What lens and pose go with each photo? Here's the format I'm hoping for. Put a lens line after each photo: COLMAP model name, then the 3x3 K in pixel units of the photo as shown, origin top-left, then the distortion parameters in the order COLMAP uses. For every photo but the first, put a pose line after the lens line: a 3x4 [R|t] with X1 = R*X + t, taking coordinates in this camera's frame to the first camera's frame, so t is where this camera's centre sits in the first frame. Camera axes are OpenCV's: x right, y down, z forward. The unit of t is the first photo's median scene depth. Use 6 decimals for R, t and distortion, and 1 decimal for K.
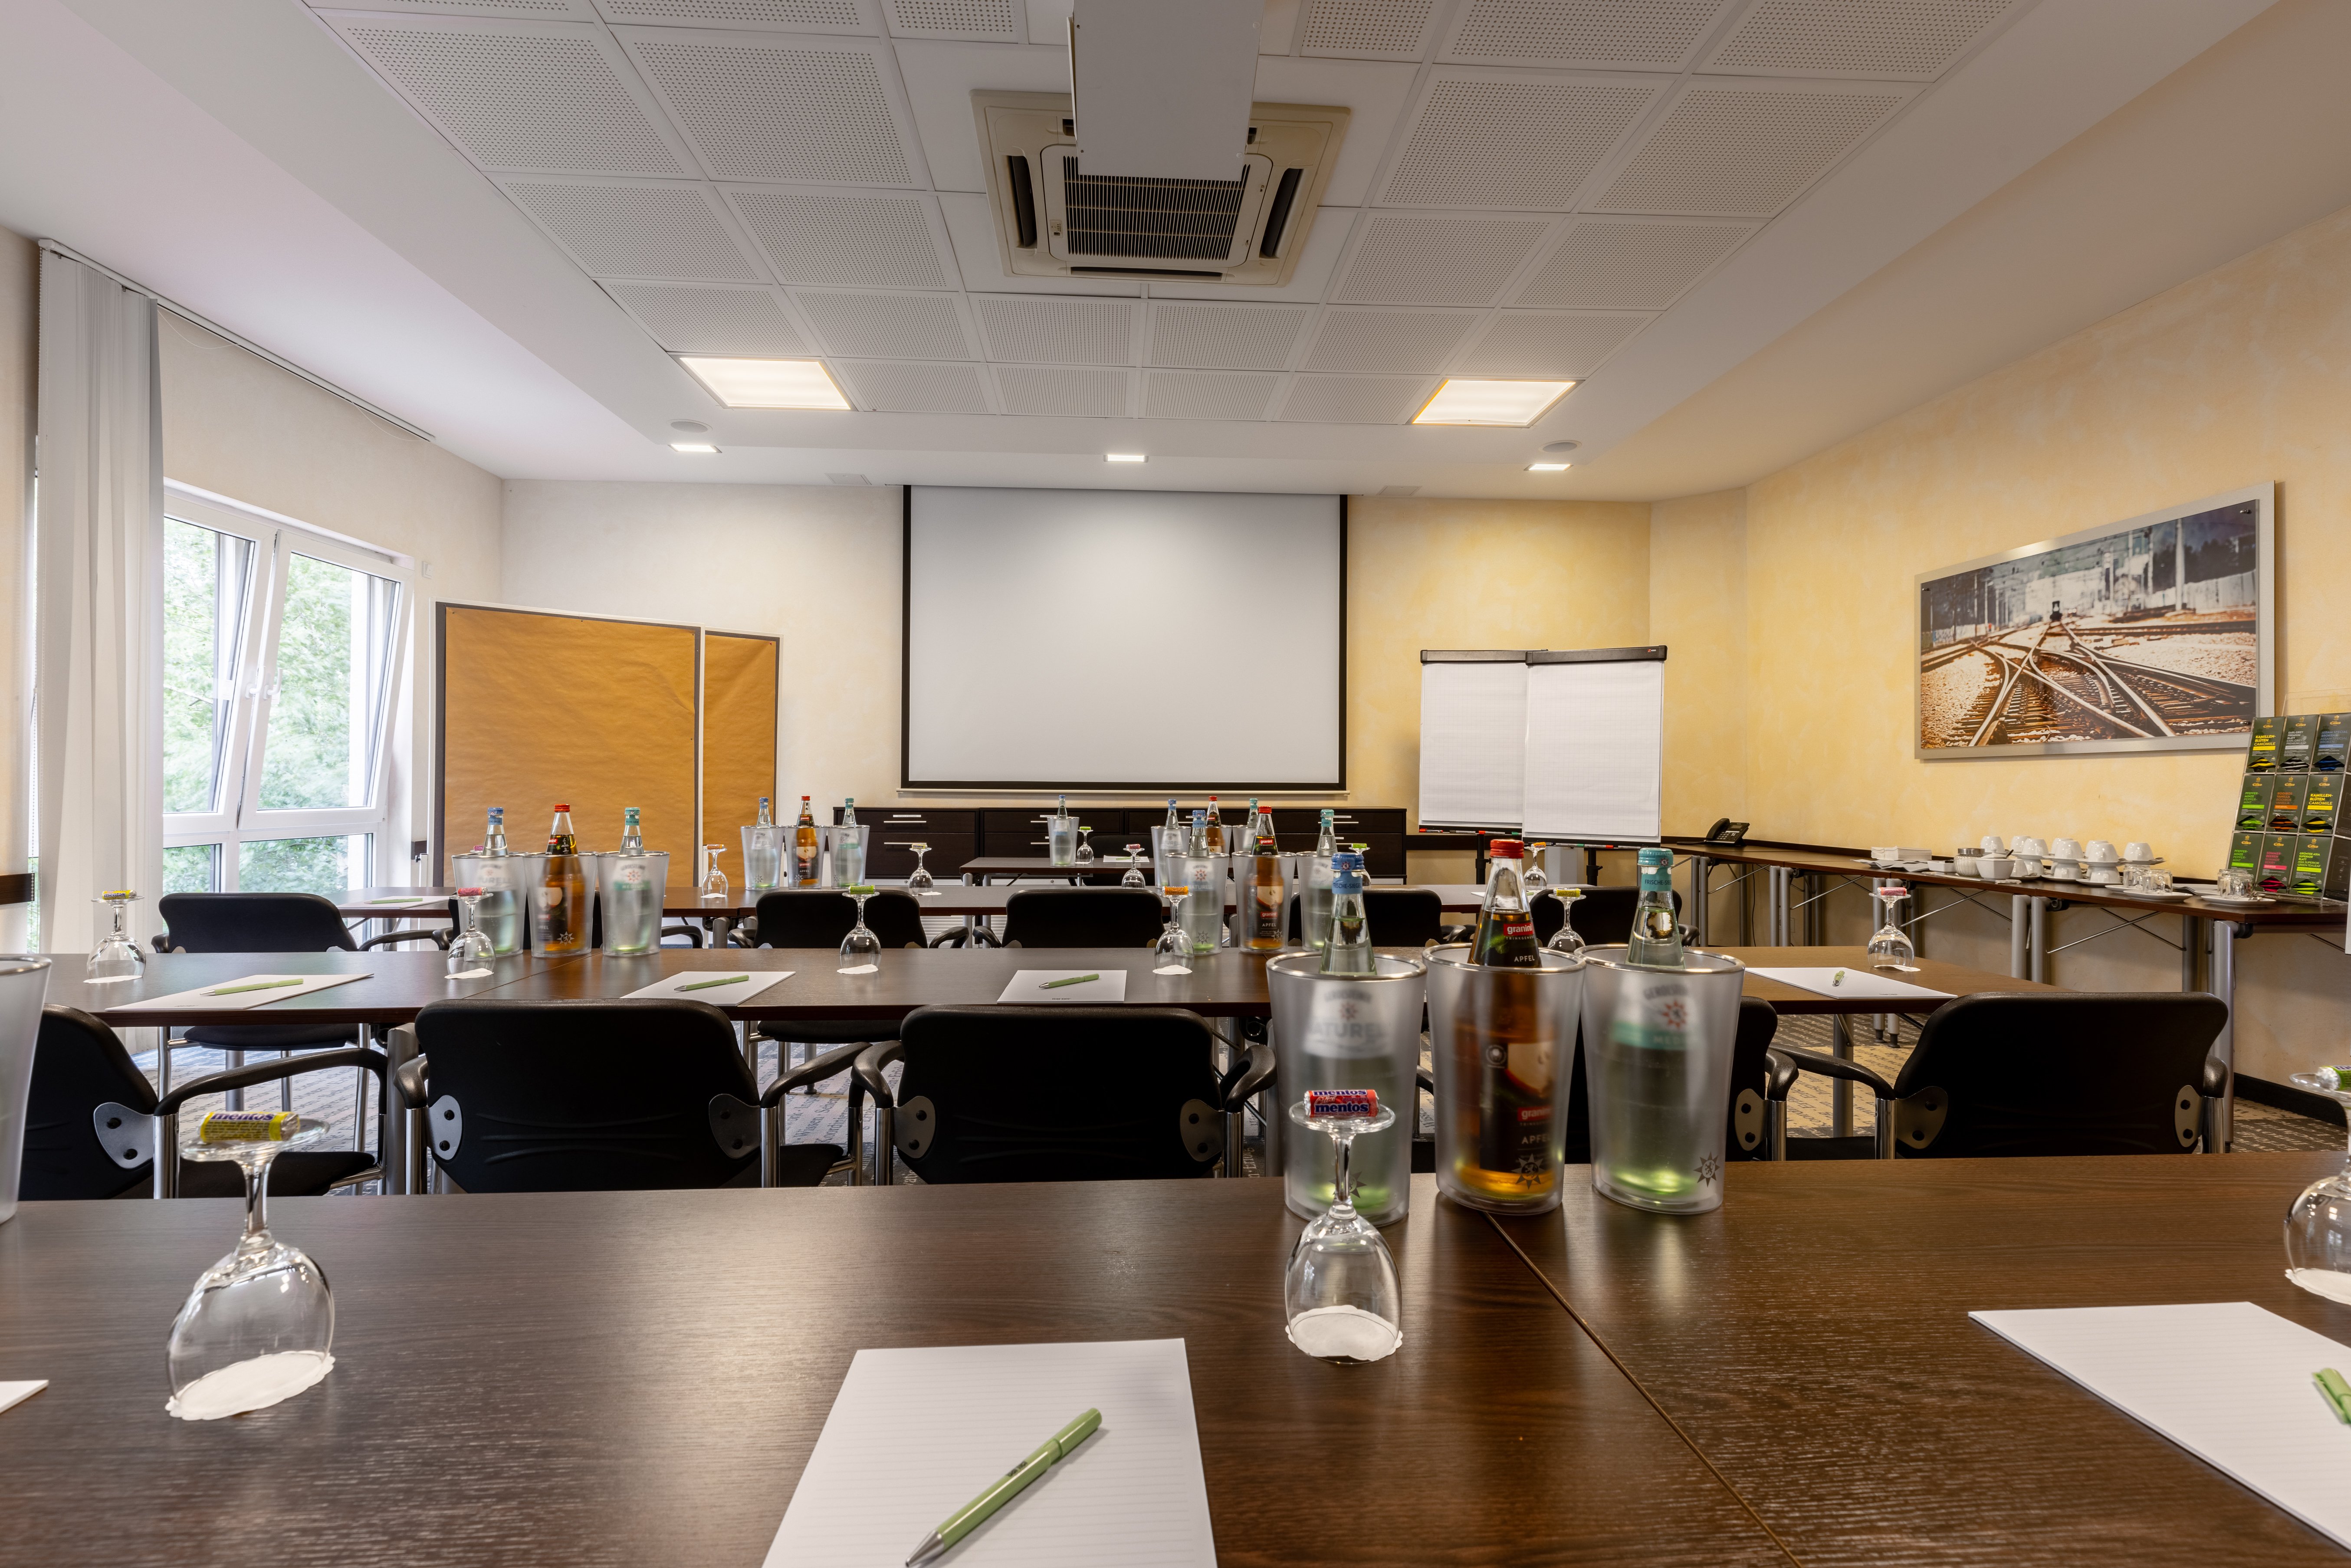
lens RADIAL K [[1099.0, 0, 1175.5], [0, 1099.0, 784.0], [0, 0, 1]] dist [0.037441, -0.022244]
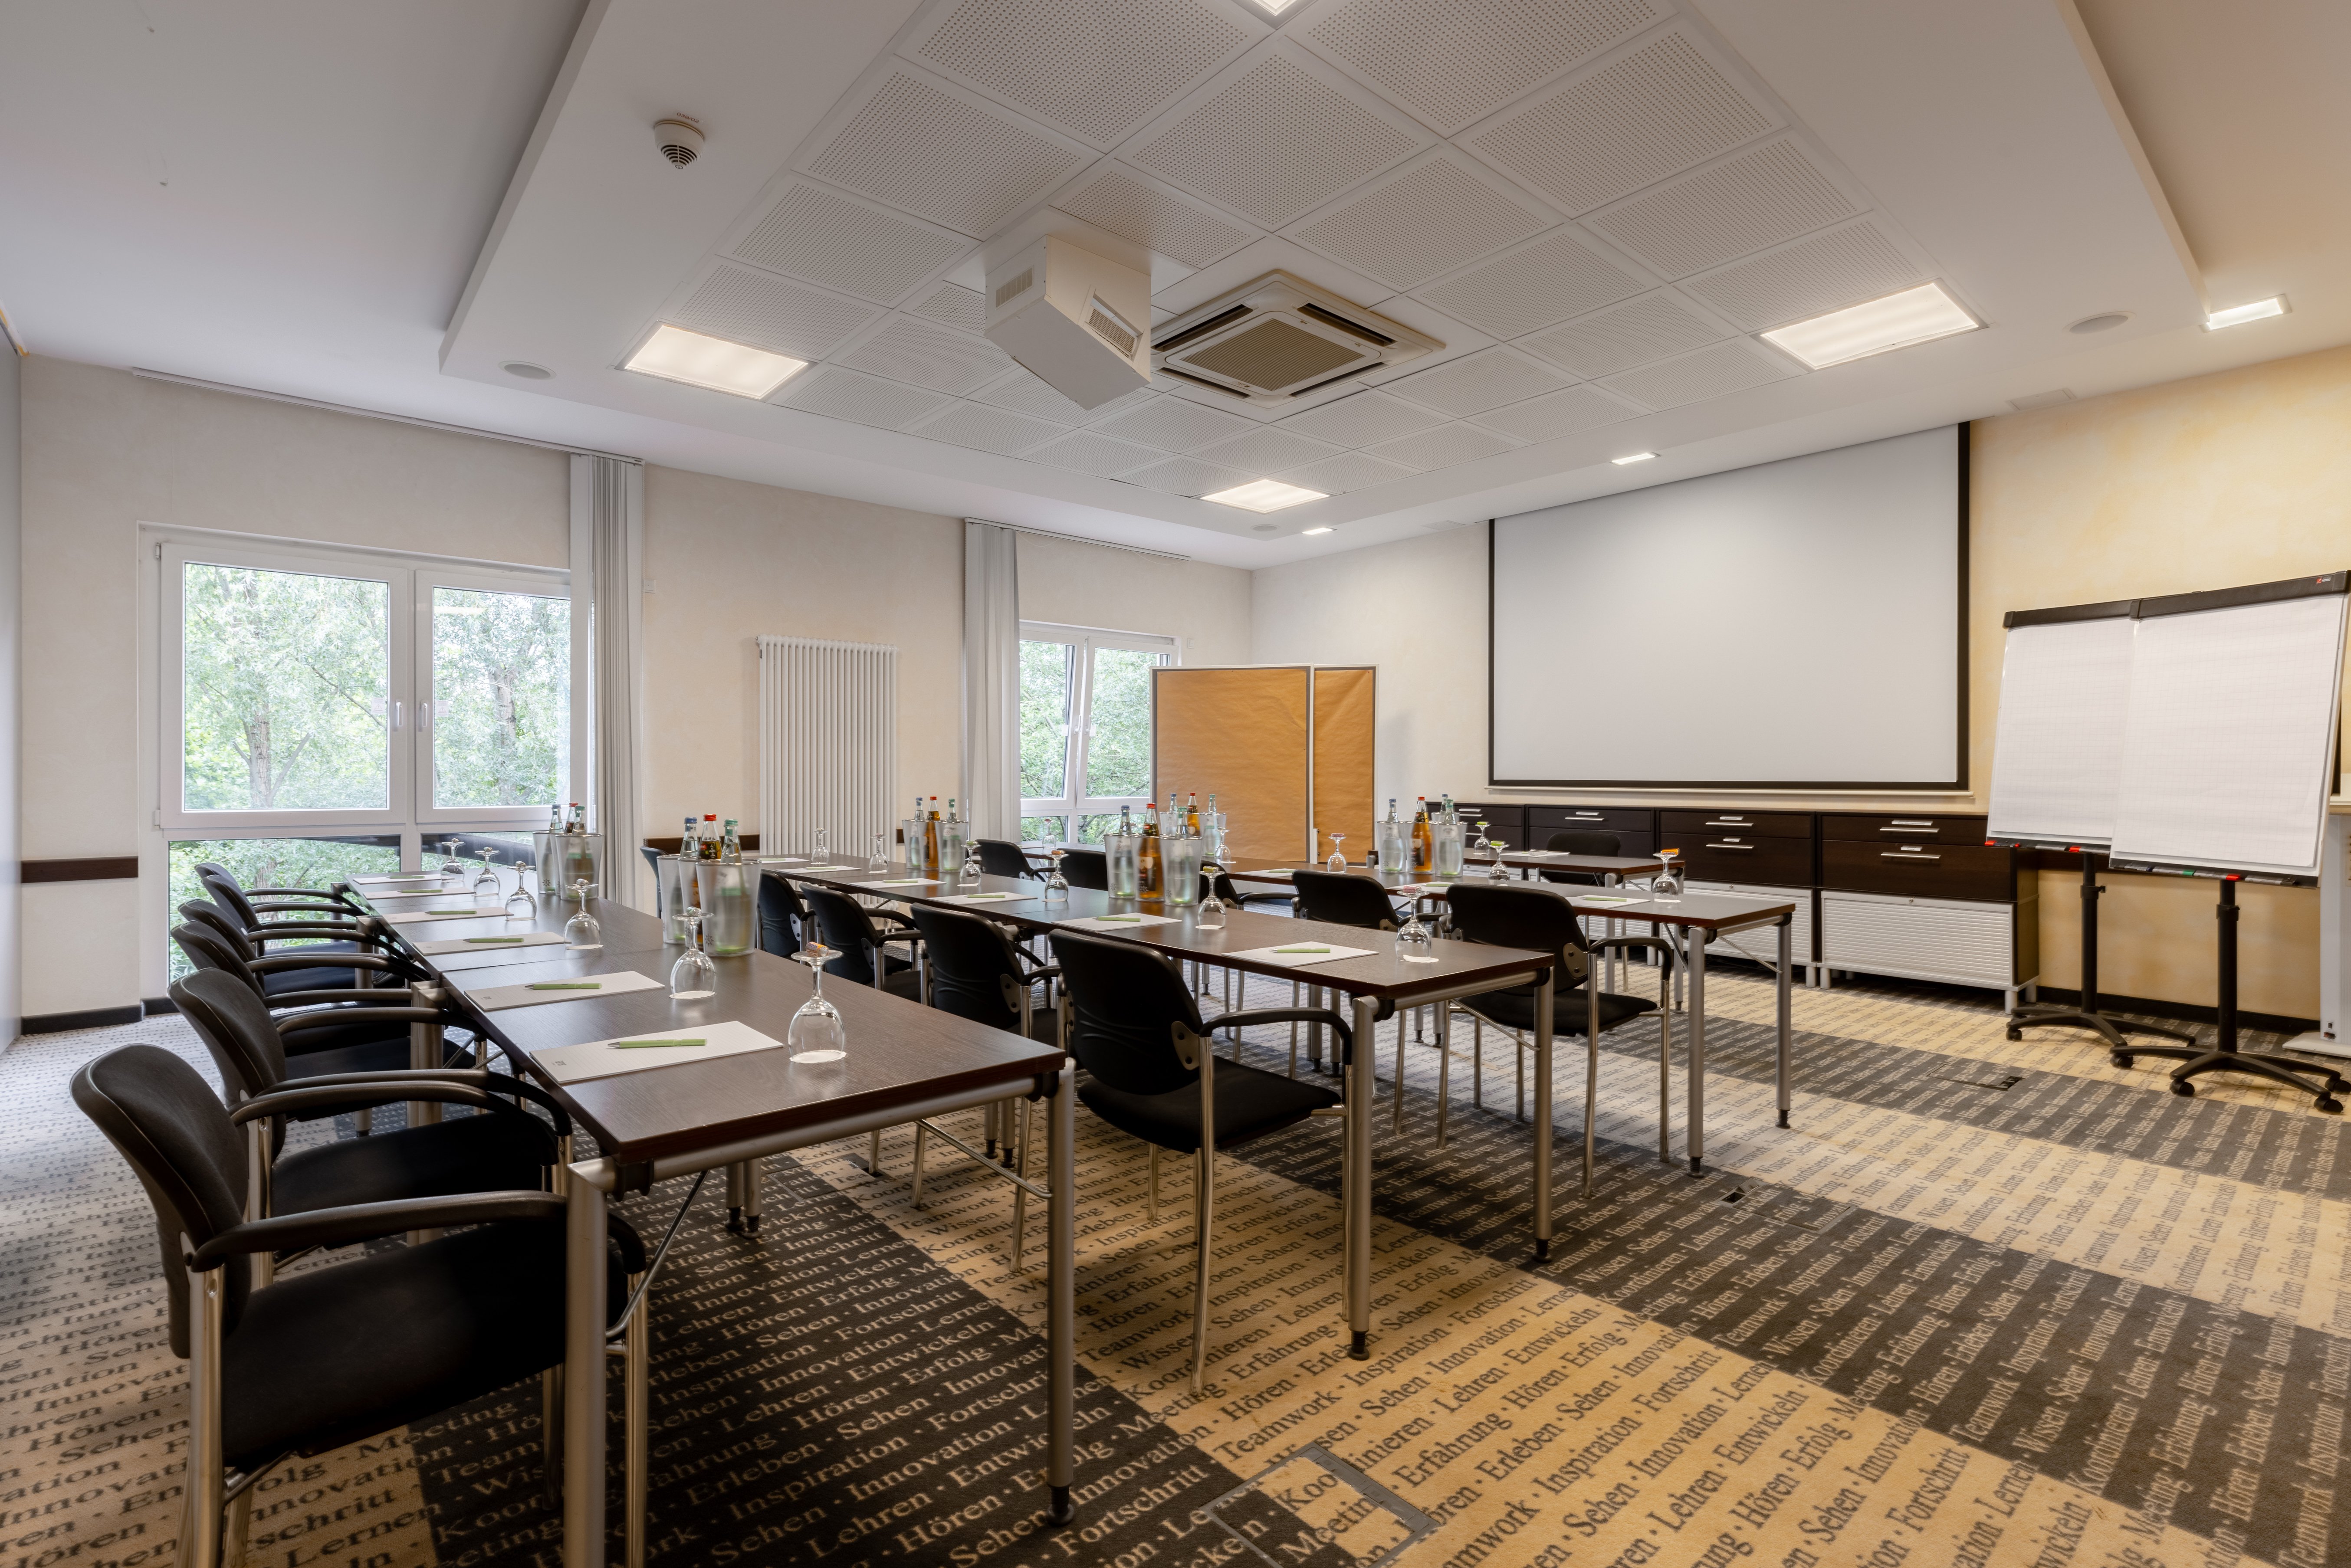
lens RADIAL K [[1070.0, 0, 1175.5], [0, 1070.0, 784.0], [0, 0, 1]] dist [-0.000217, 0.000272]
pose [[0.596481, 0.003181, -0.802621, 0.516902], [0.000443, 0.999991, 0.004292, -0.003503], [0.802627, -0.002916, 0.596474, 0.085134]]
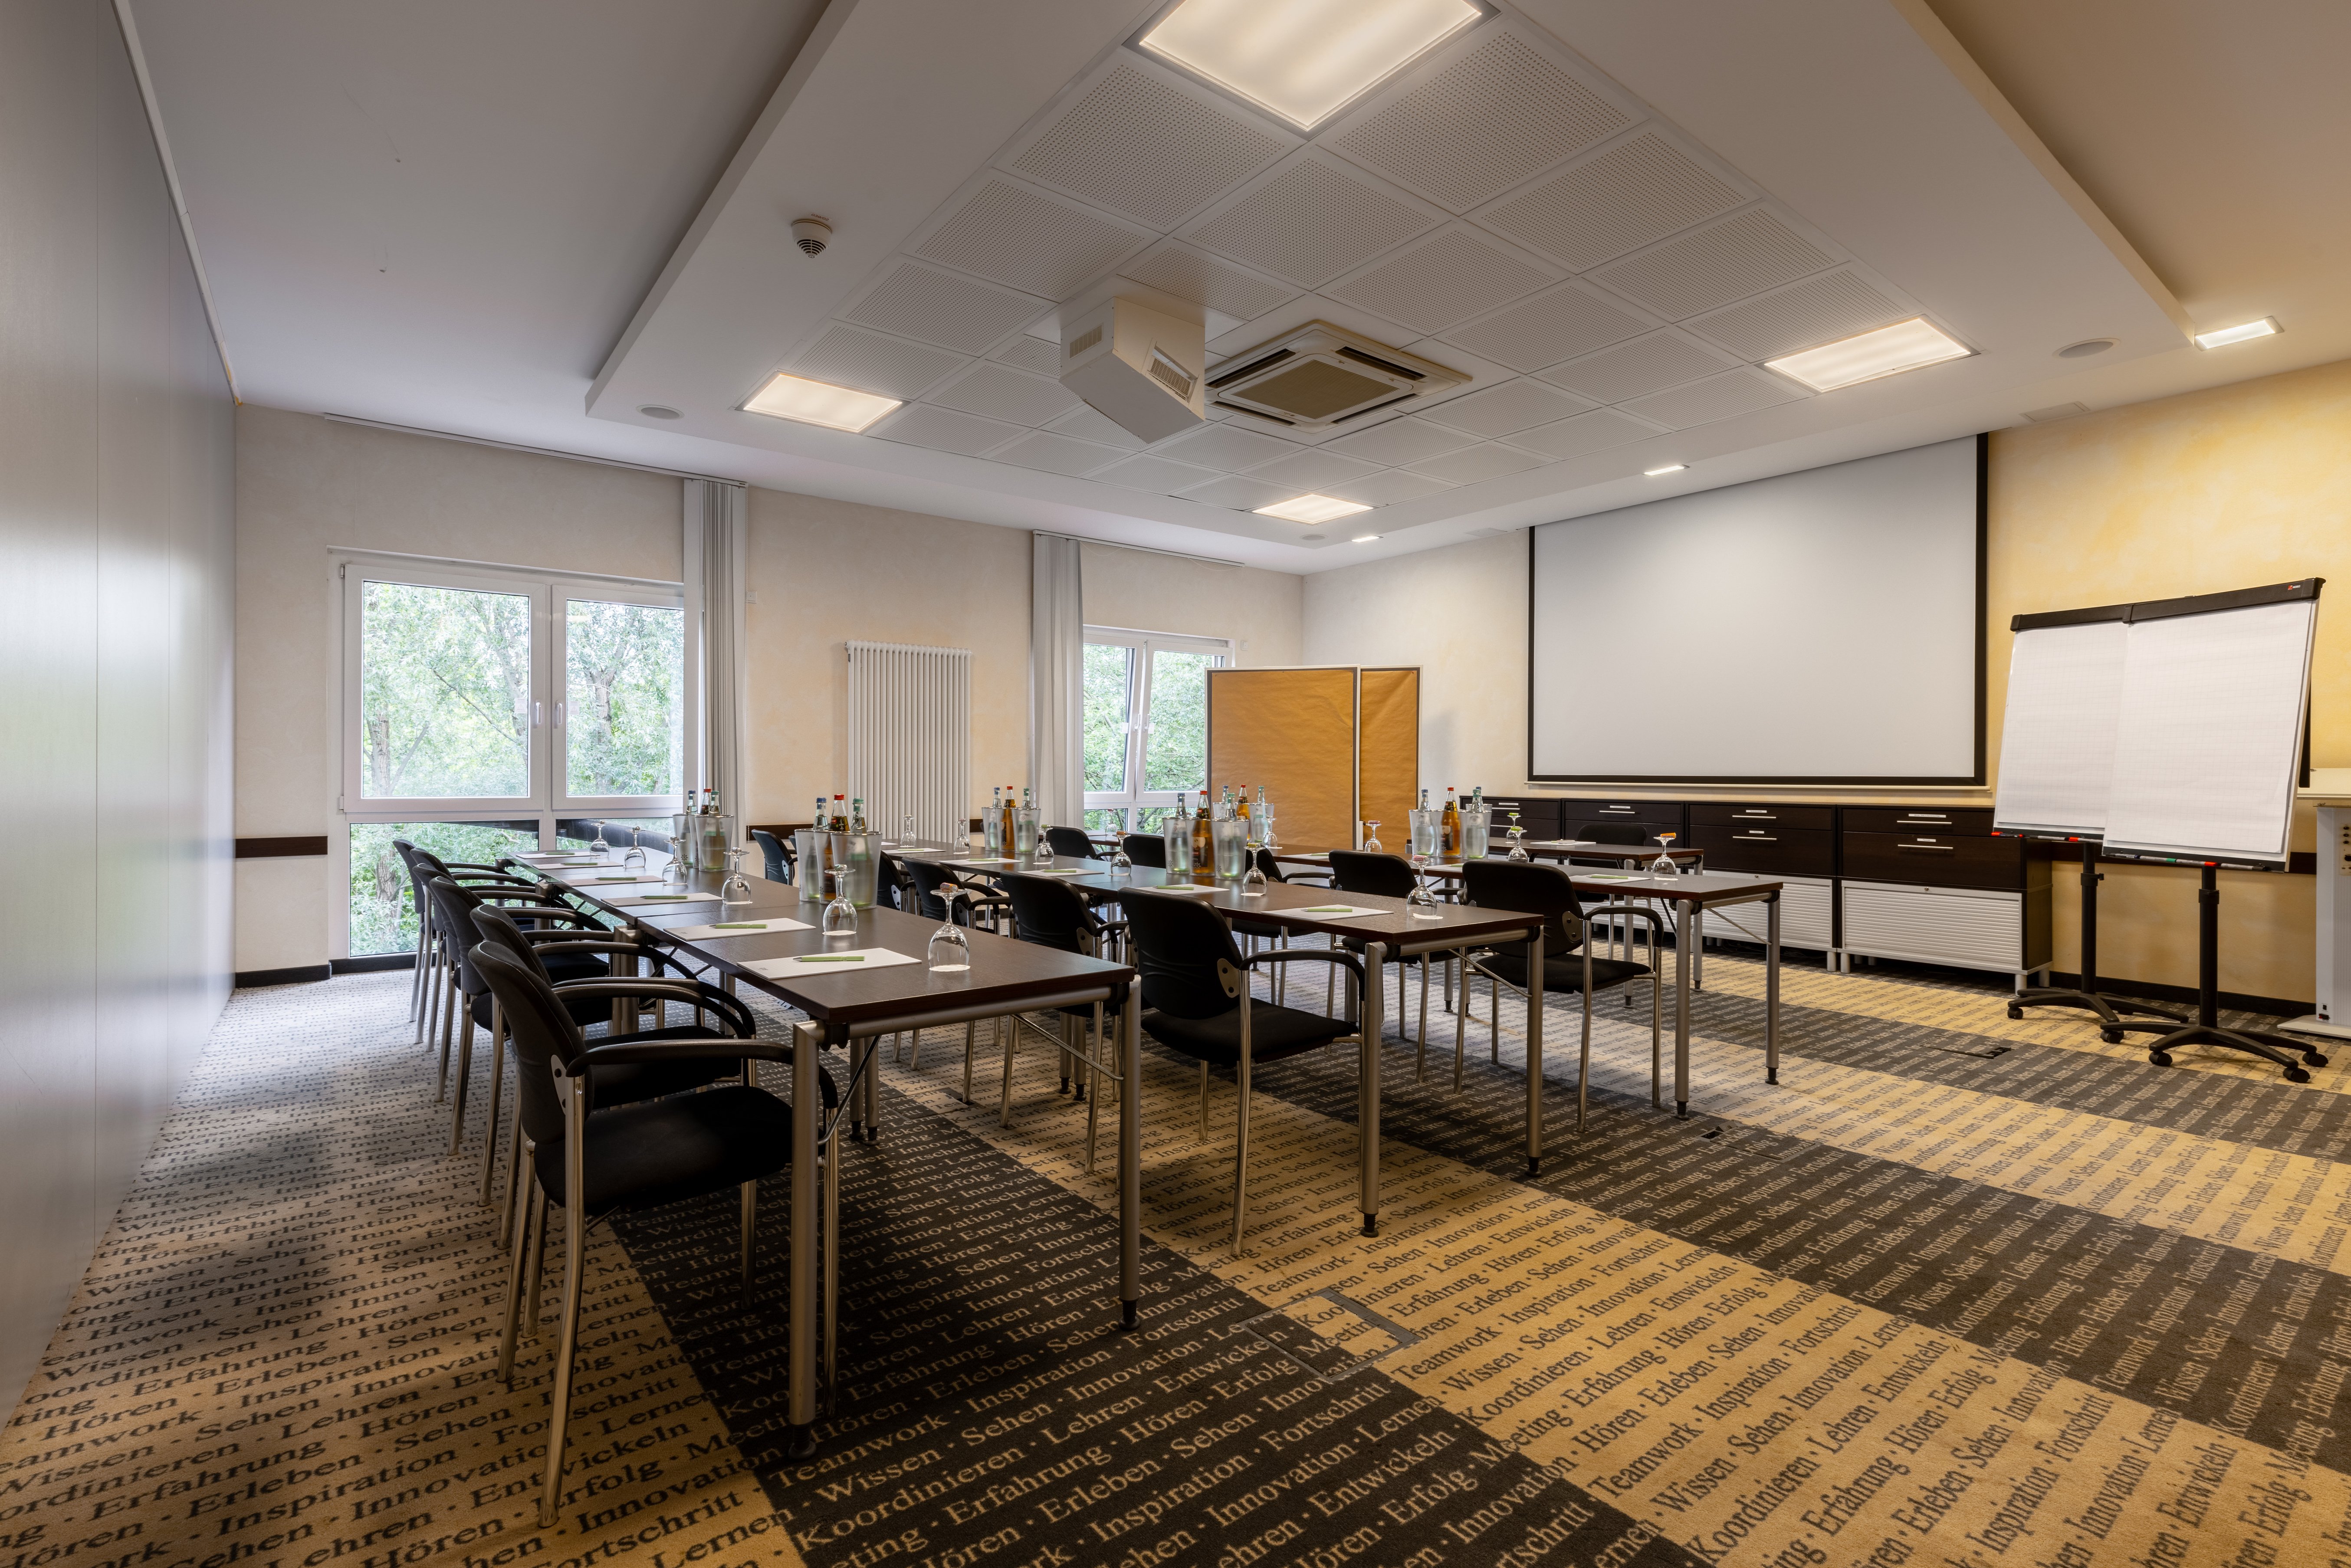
lens RADIAL K [[1070.0, 0, 1175.5], [0, 1070.0, 784.0], [0, 0, 1]] dist [-0.000217, 0.000272]
pose [[0.553146, 0.005400, -0.833067, 0.584879], [-0.002315, 0.999985, 0.004945, 0.002282], [0.833081, -0.000807, 0.553150, 0.040069]]
